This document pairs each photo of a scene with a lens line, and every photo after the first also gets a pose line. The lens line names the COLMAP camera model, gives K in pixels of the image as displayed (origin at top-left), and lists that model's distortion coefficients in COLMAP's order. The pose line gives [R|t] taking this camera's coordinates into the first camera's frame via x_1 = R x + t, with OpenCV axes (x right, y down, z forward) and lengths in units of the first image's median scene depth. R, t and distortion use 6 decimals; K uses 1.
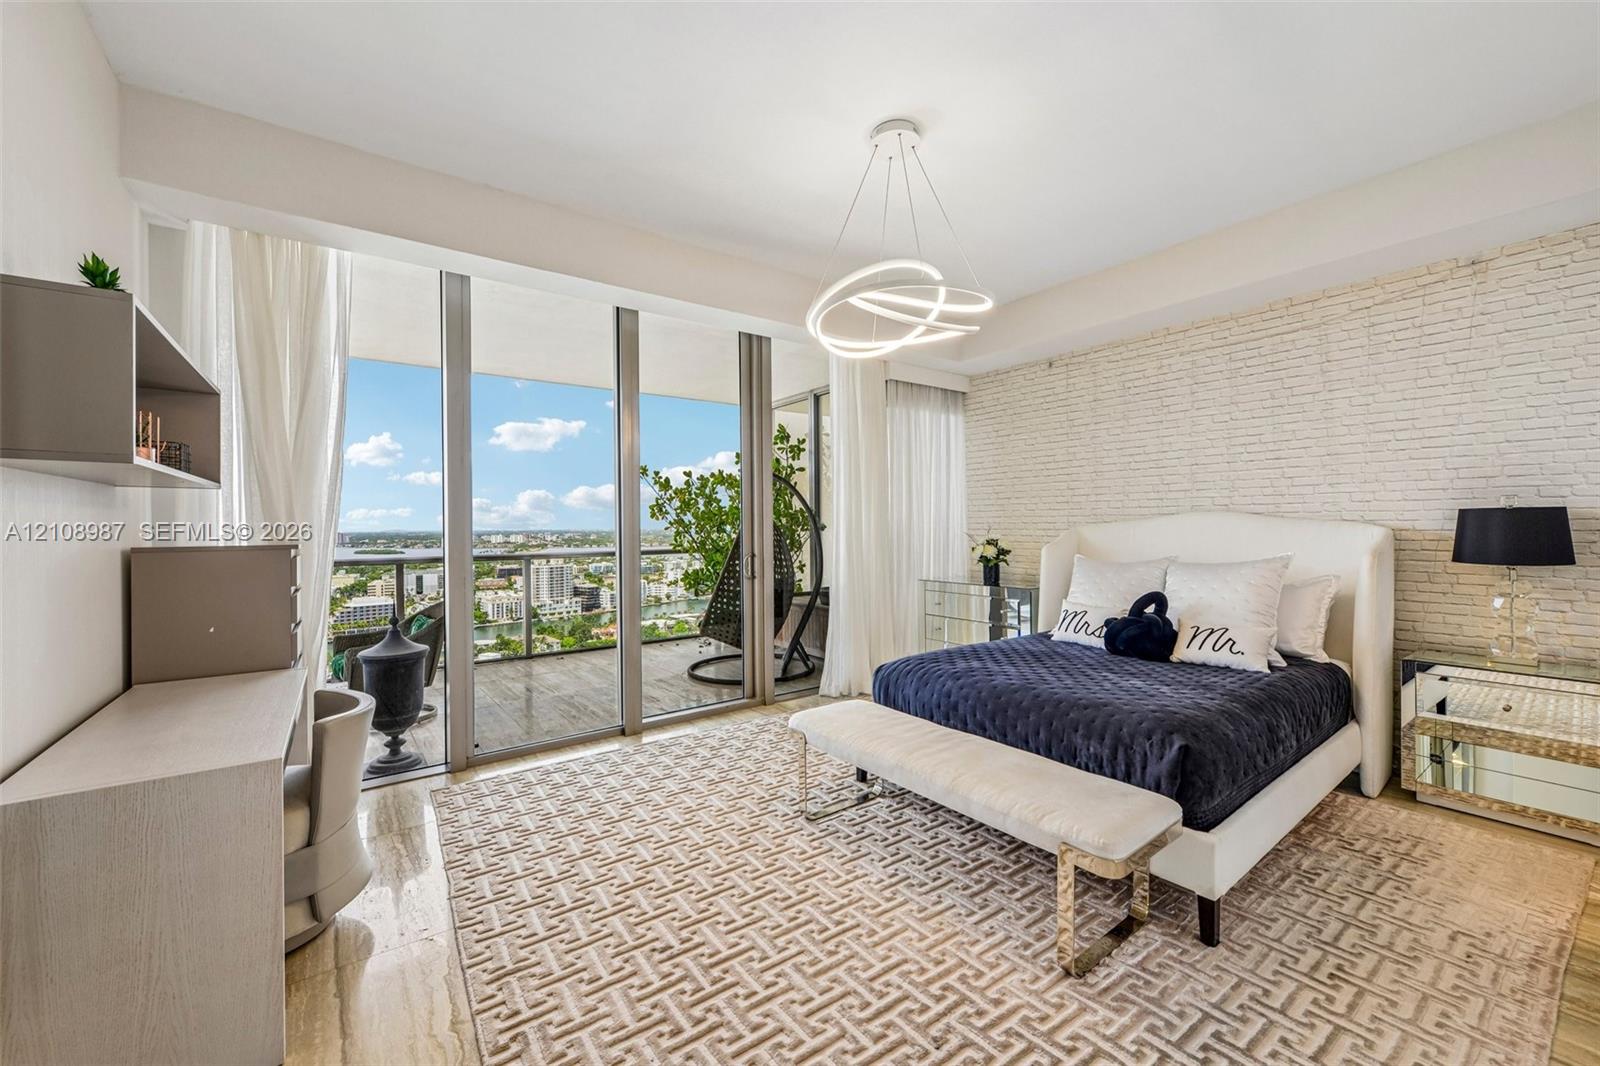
lens RADIAL K [[630.8, 0, 800.0], [0, 630.8, 533.0], [0, 0, 1]] dist [-0.000651, 0.000103]
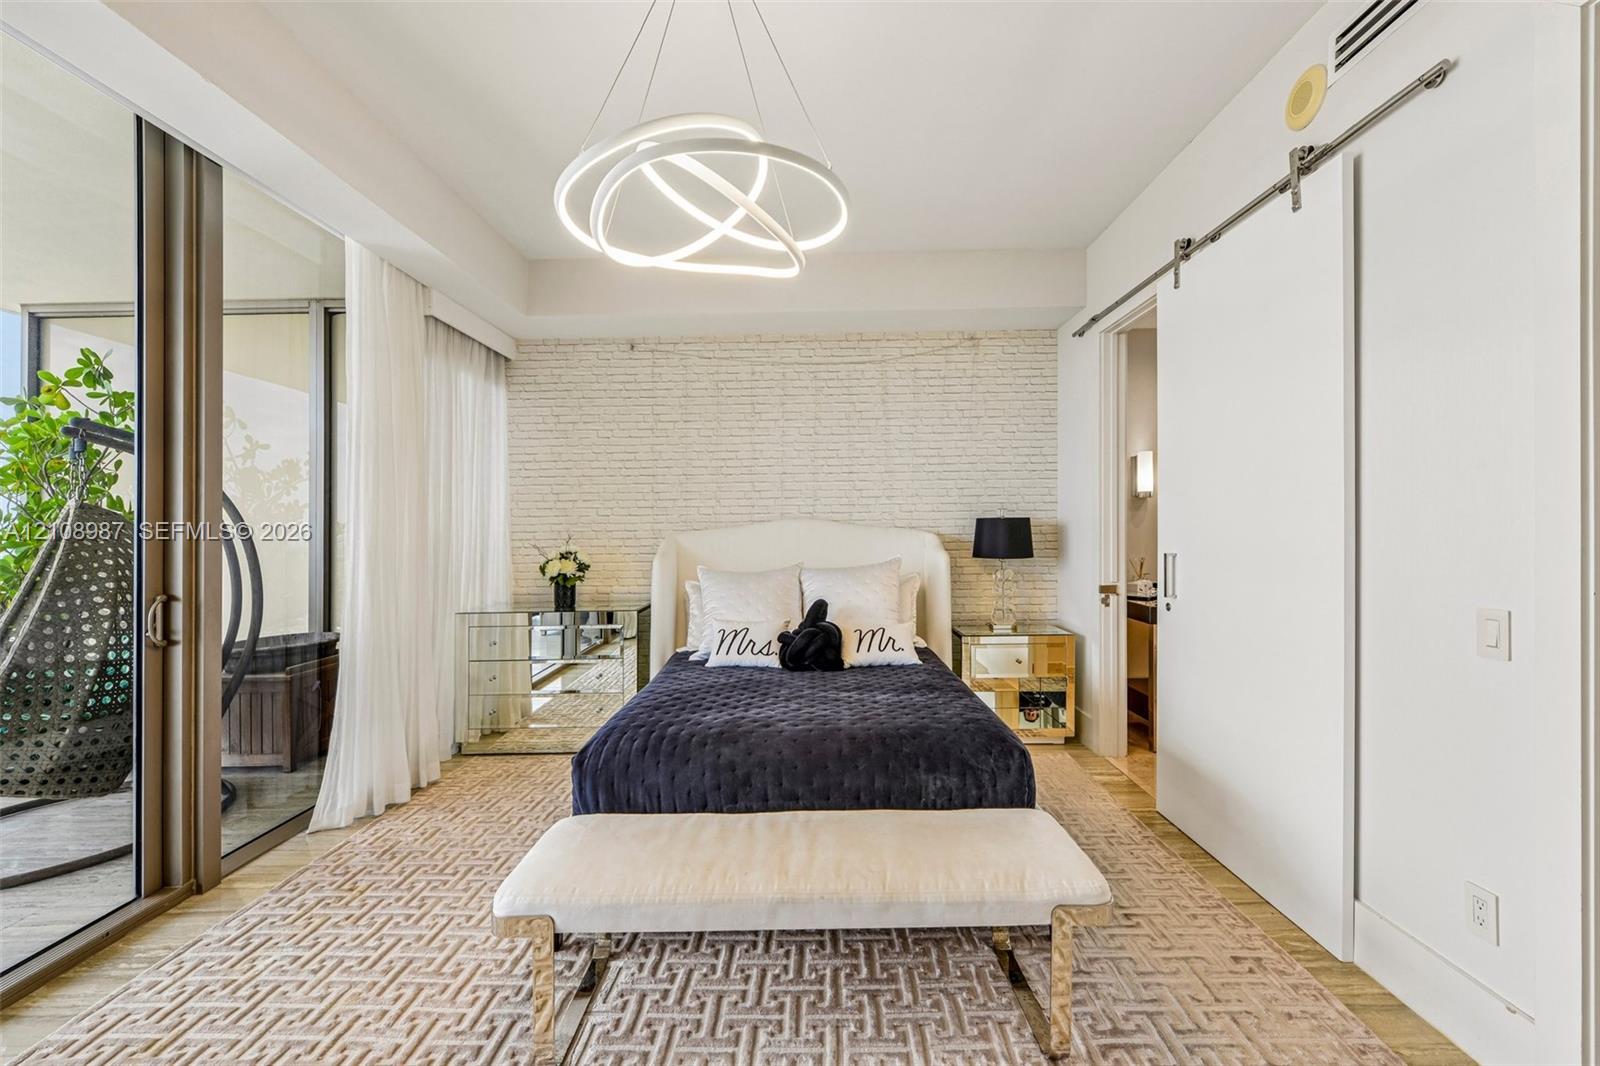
lens RADIAL K [[660.7, 0, 800.0], [0, 660.7, 533.0], [0, 0, 1]] dist [0.021064, -0.007901]
pose [[0.597233, -0.008179, 0.802026, -0.221138], [0.019379, 0.999803, -0.004235, -0.005531], [-0.801834, 0.018072, 0.597274, 0.323332]]
